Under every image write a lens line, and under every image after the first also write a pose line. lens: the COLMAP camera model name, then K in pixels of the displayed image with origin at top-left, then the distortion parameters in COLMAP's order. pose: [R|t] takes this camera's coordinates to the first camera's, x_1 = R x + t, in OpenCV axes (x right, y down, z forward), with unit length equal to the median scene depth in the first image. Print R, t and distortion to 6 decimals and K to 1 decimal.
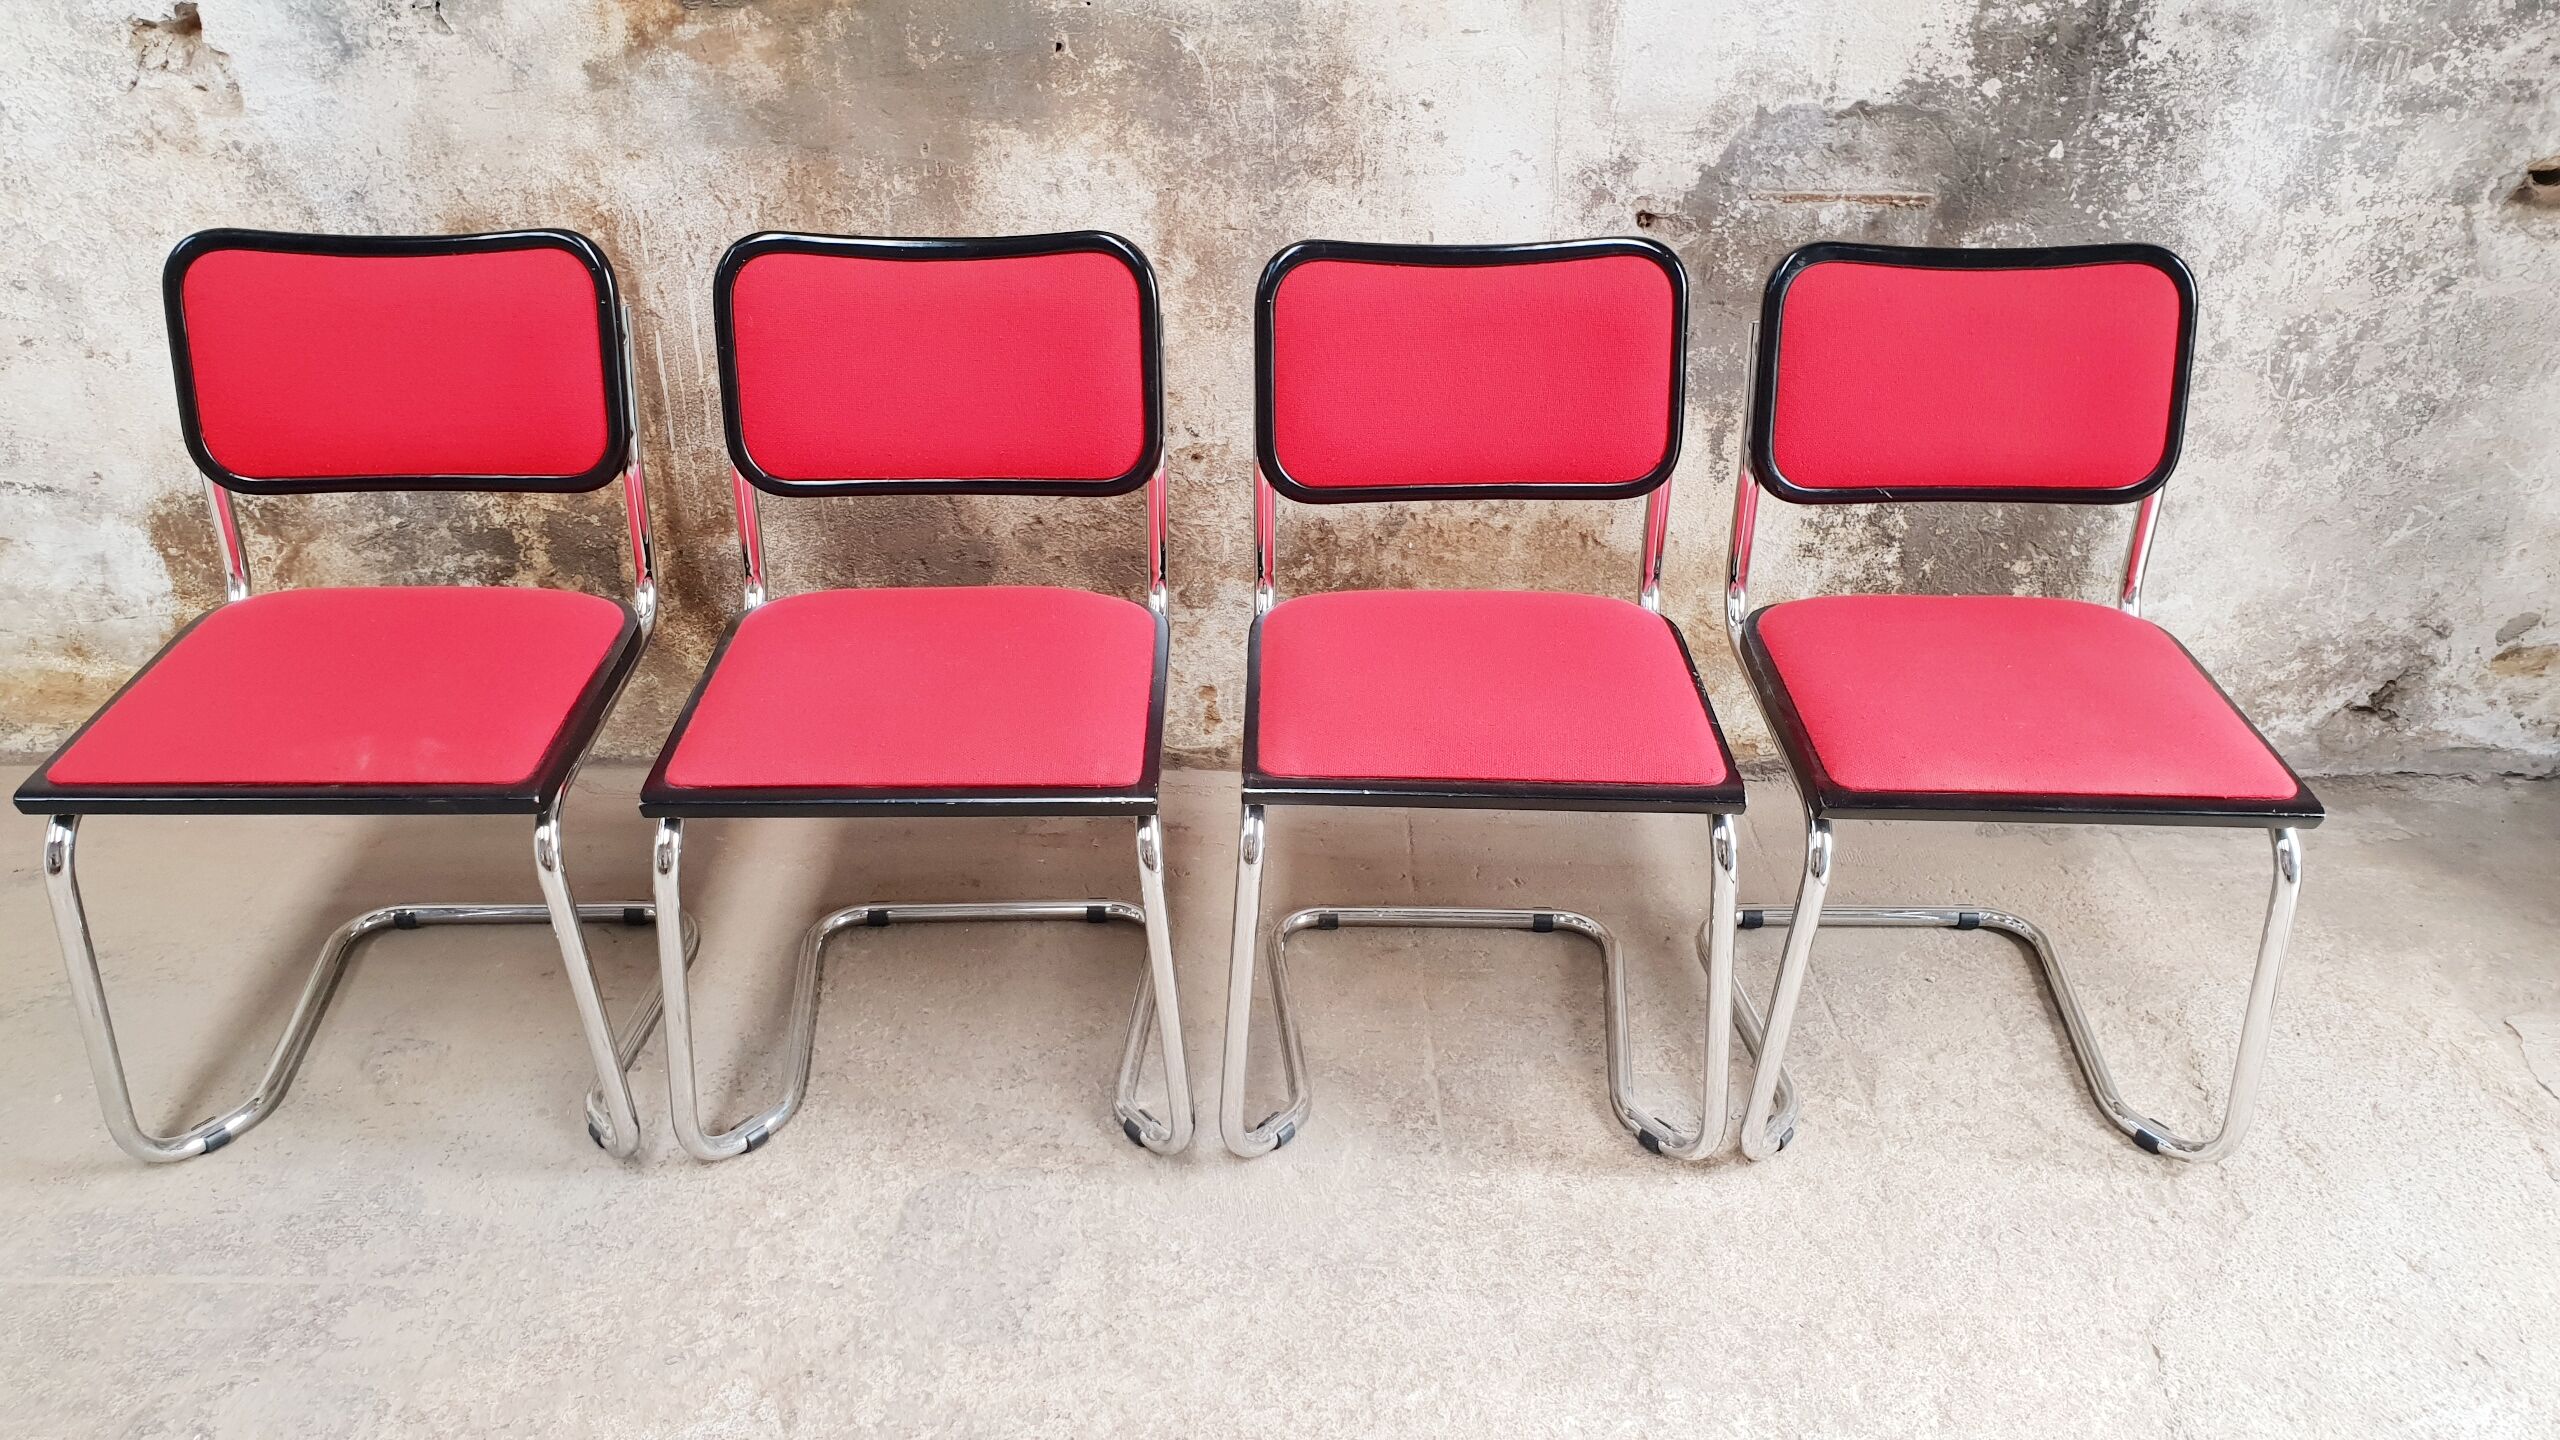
lens RADIAL K [[1995.1, 0, 1300.7], [0, 1995.1, 706.0], [0, 0, 1]] dist [-0.002691, 0.013939]
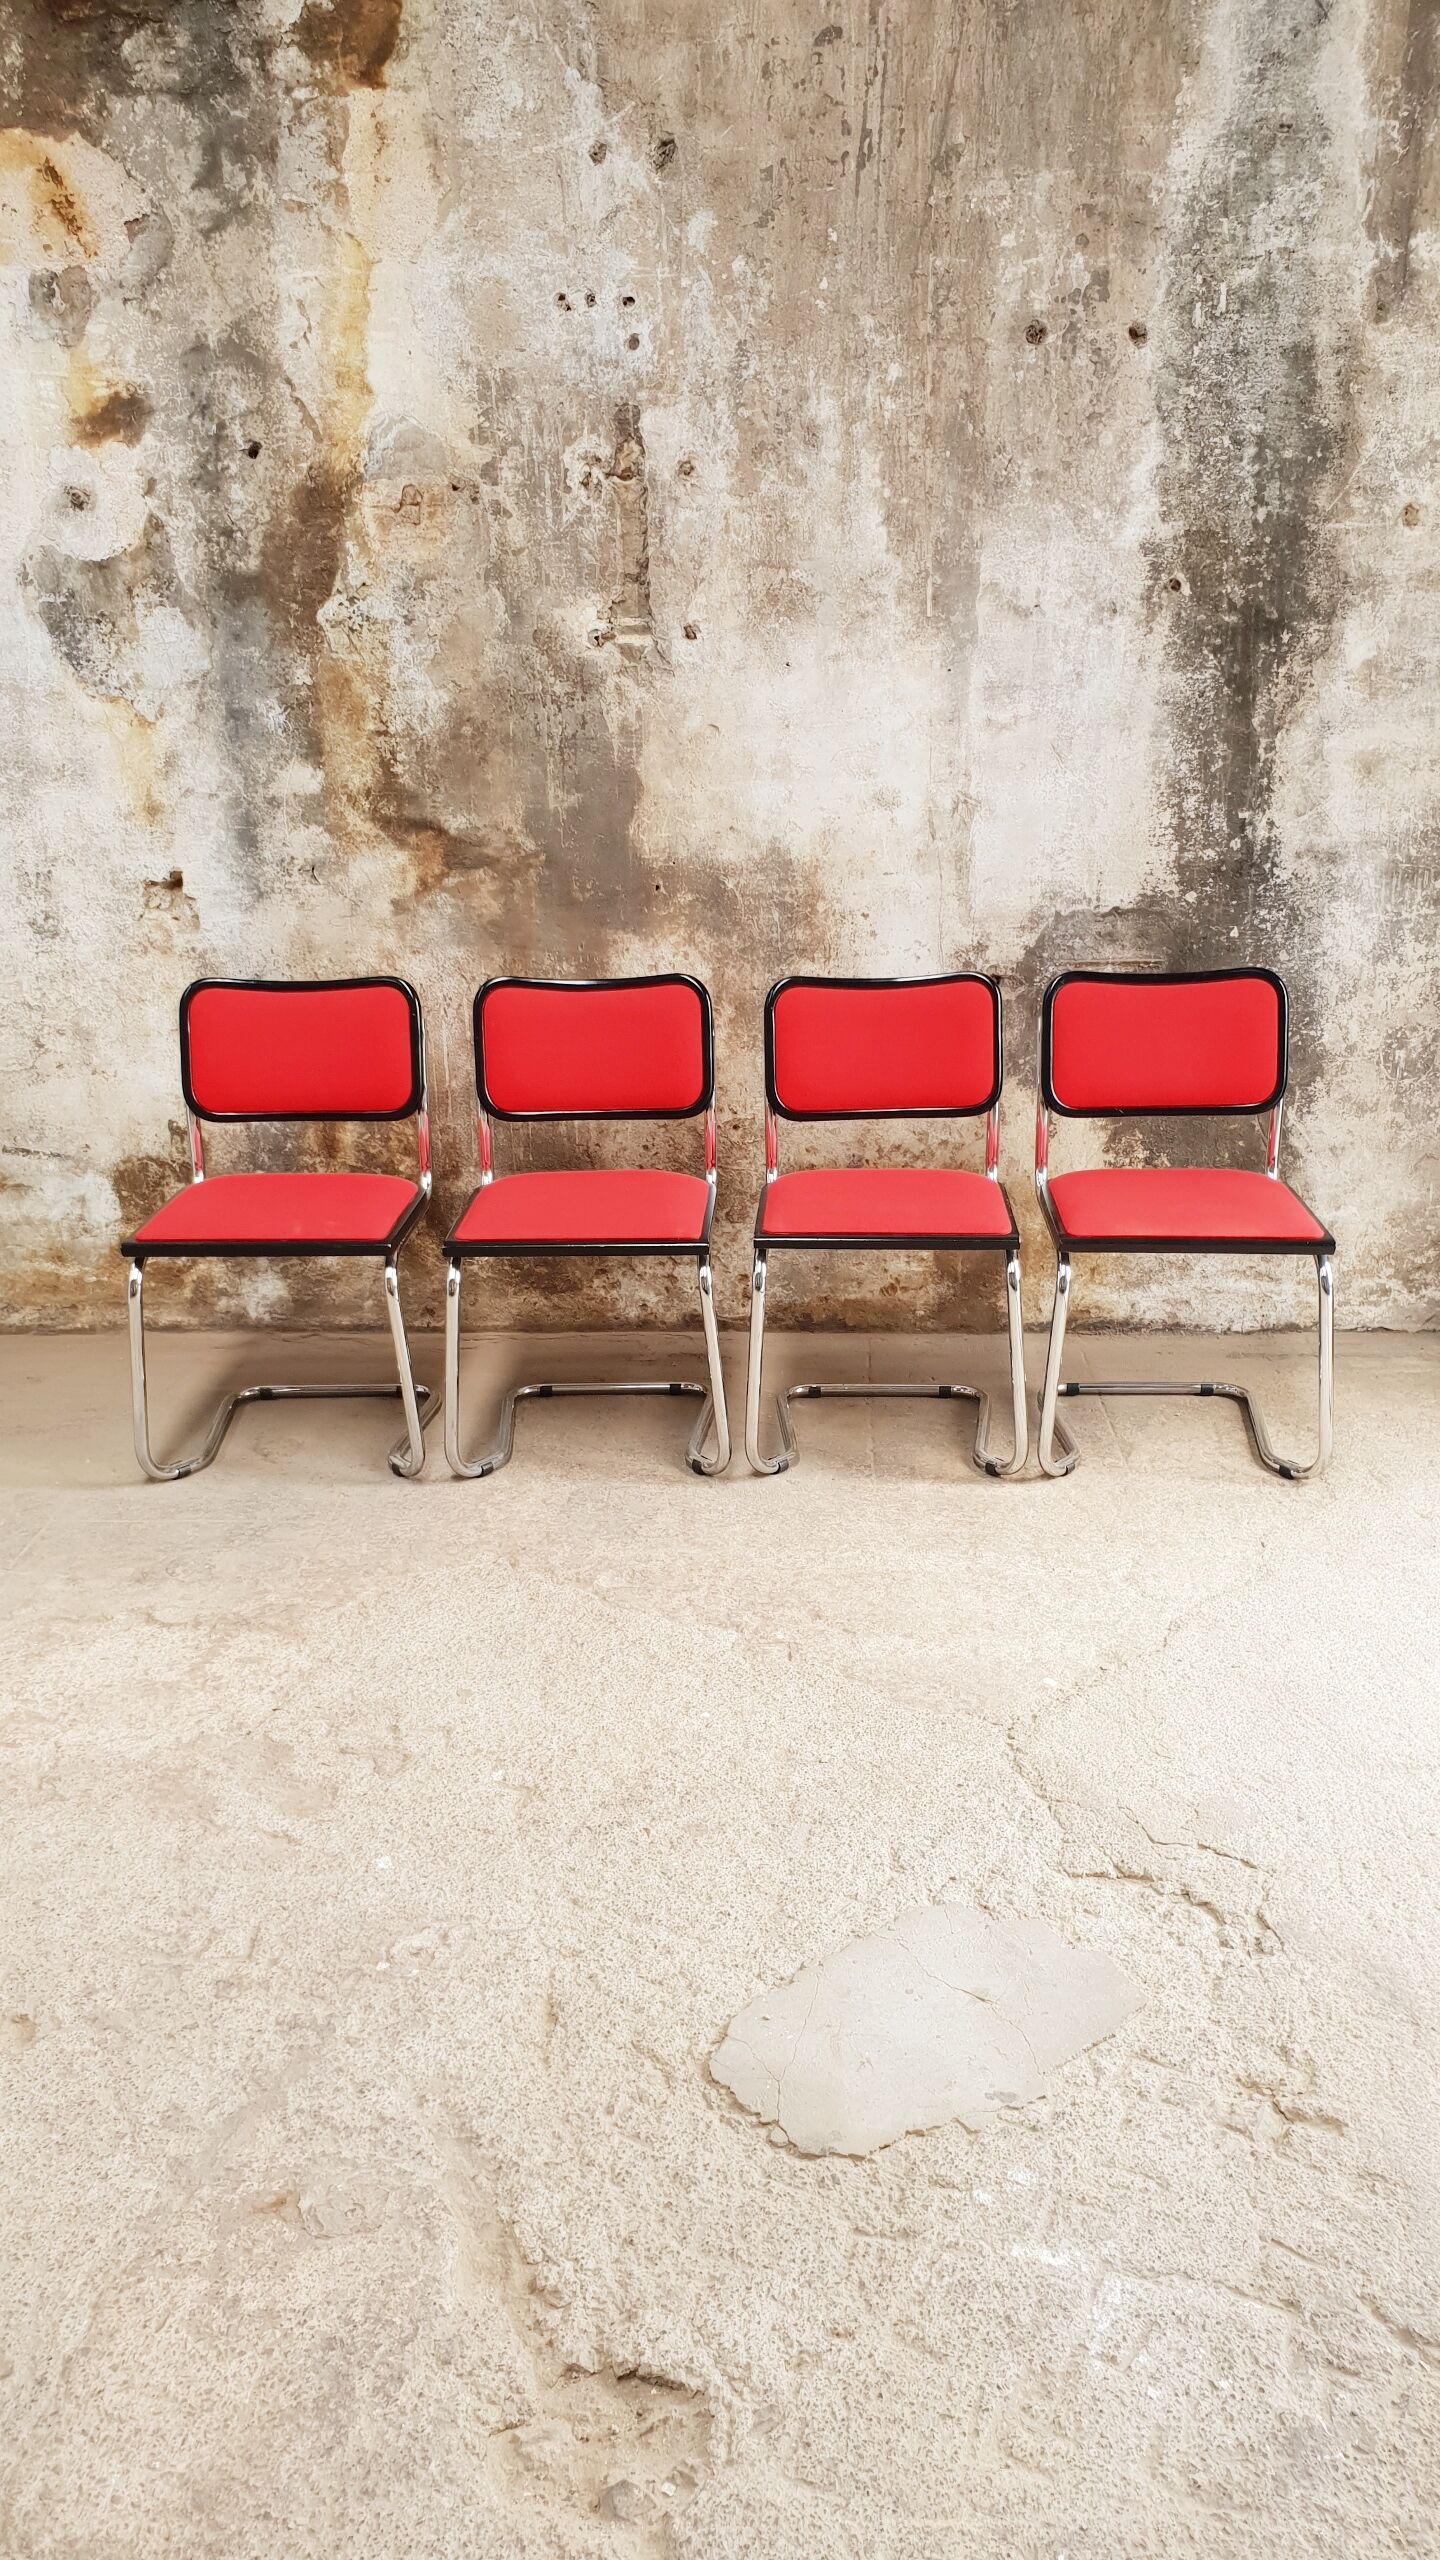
lens RADIAL K [[1995.1, 0, 783.2], [0, 1995.1, 1327.5], [0, 0, 1]] dist [-0.002691, 0.013939]
pose [[0.999042, -0.013297, -0.041703, 0.059223], [0.006374, 0.986778, -0.161950, 0.342102], [0.043306, 0.161529, 0.985917, -0.672122]]
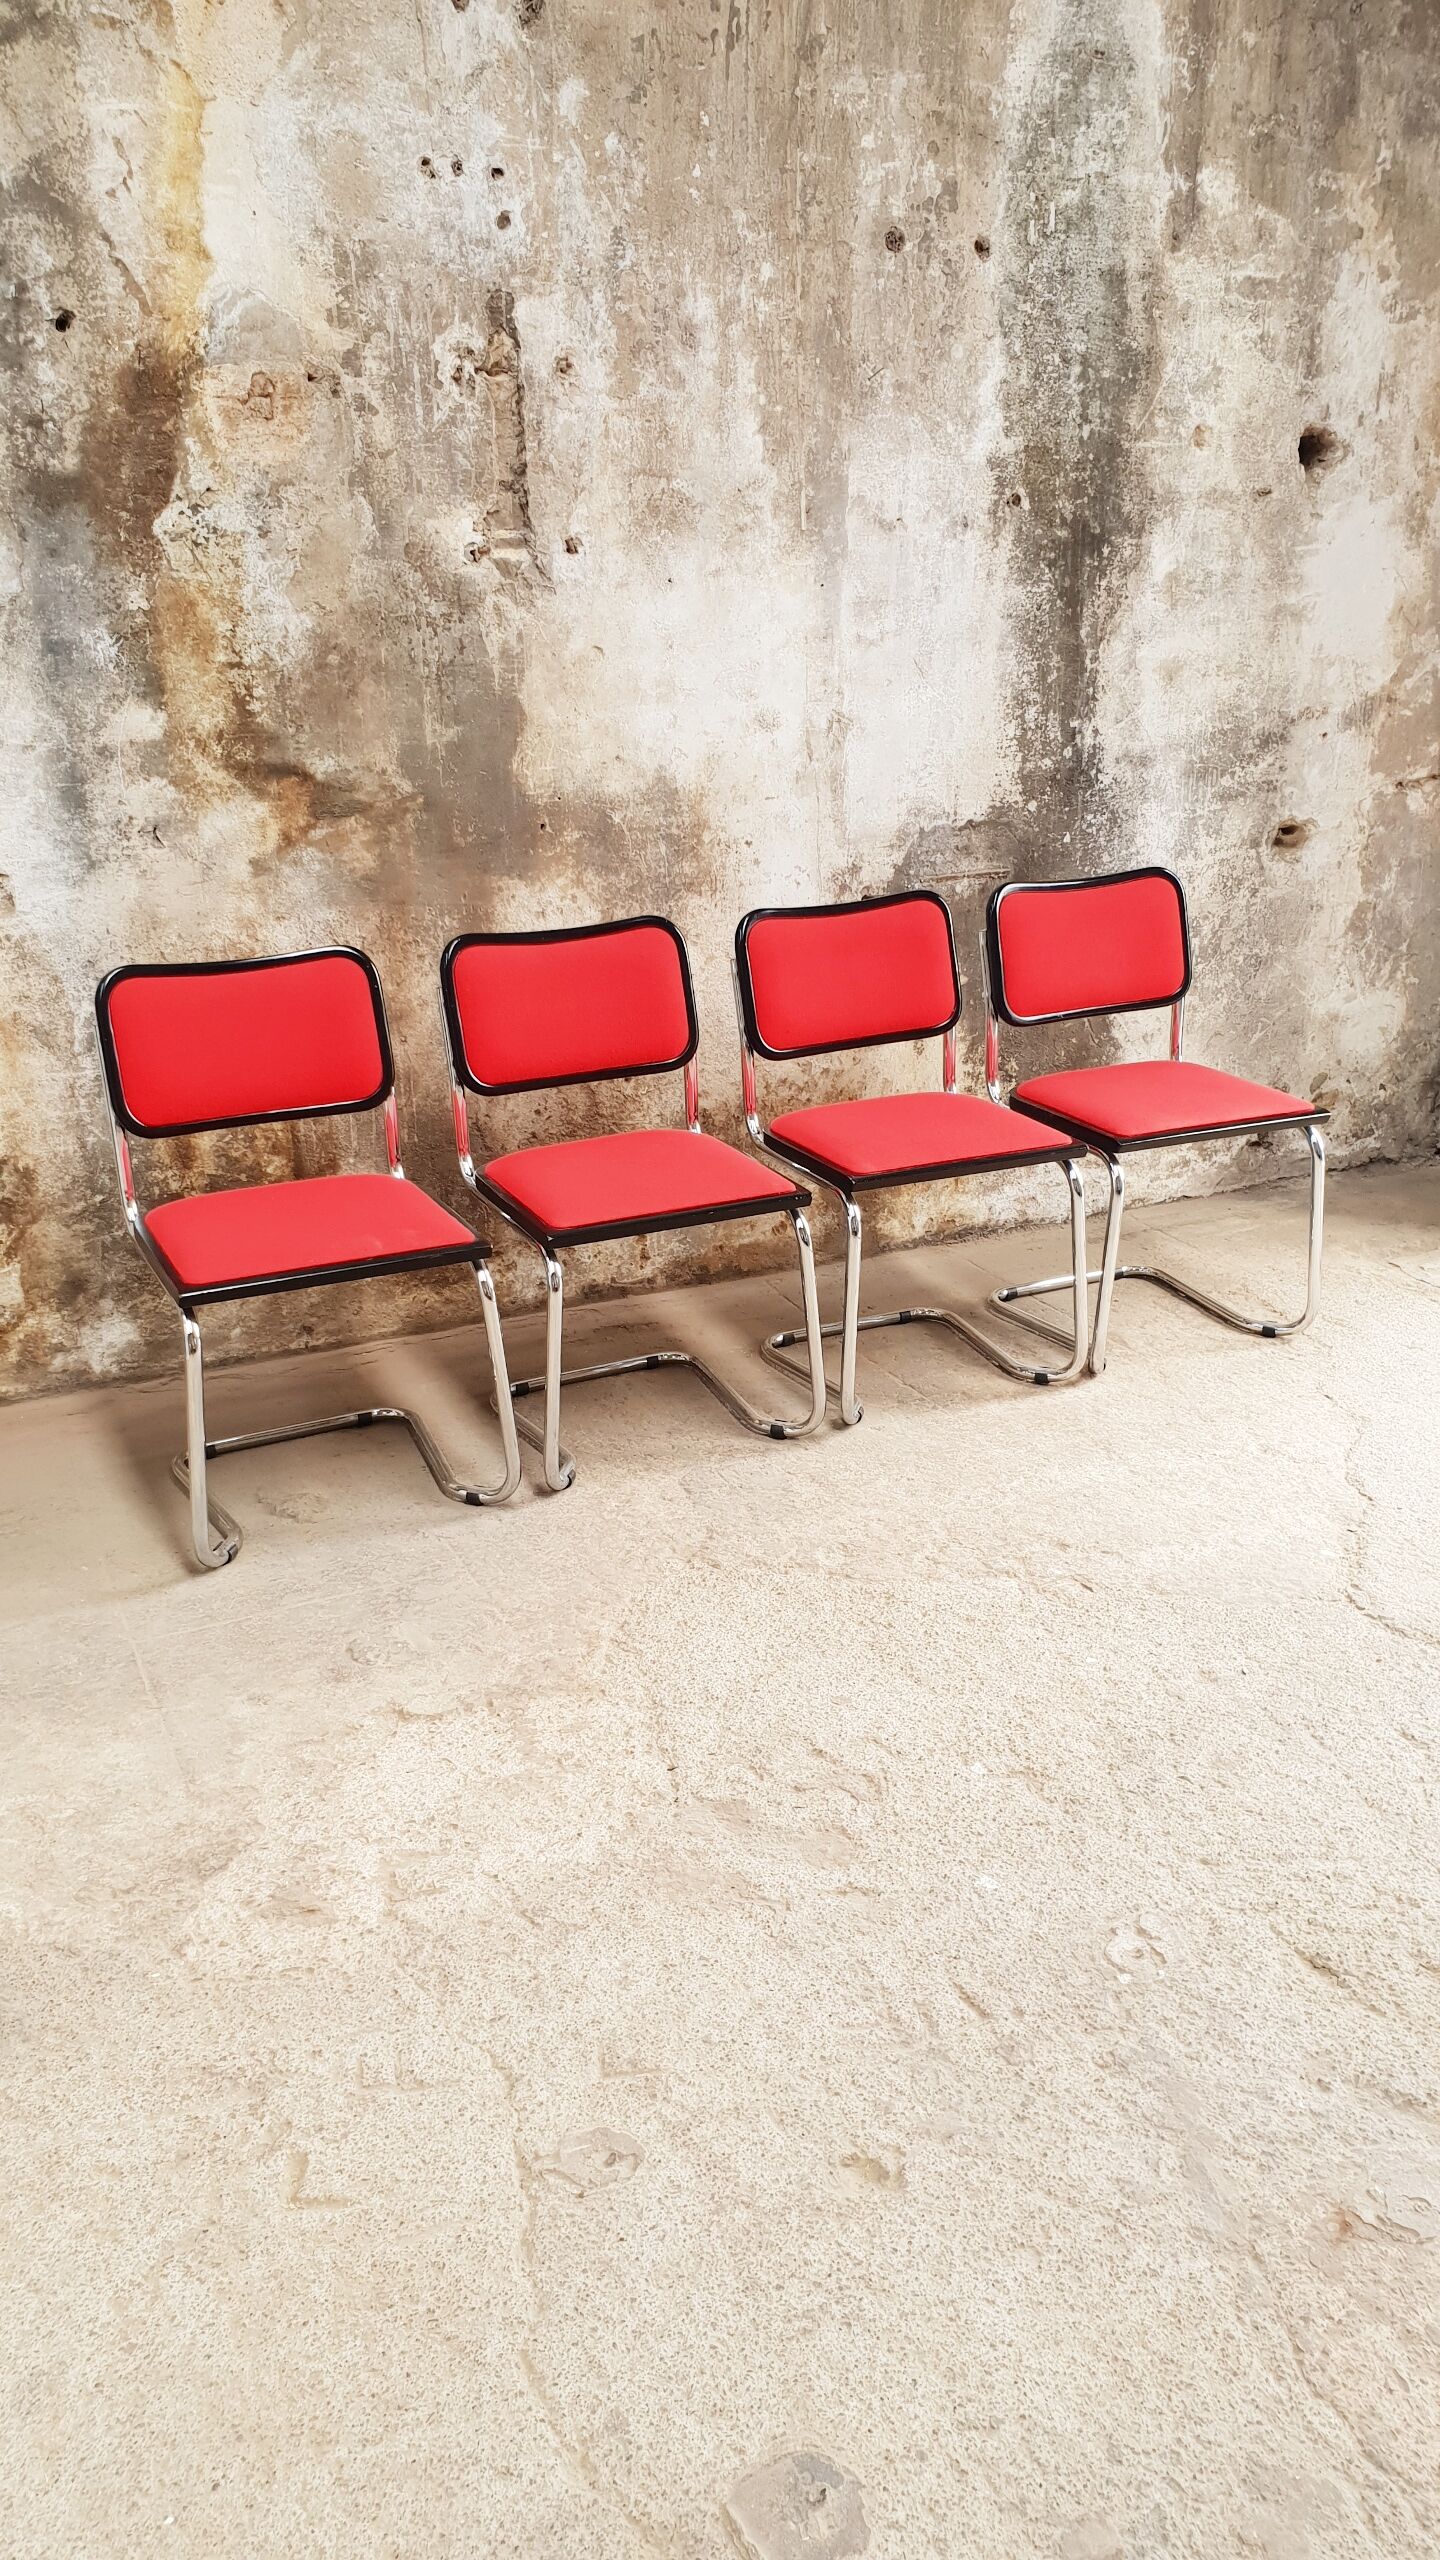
lens RADIAL K [[1995.1, 0, 771.9], [0, 1995.1, 1300.2], [0, 0, 1]] dist [-0.002691, 0.013939]
pose [[0.904631, -0.174440, 0.388862, -0.644885], [0.224692, 0.970506, -0.087354, 0.226532], [-0.362155, 0.166397, 0.917145, -0.486359]]
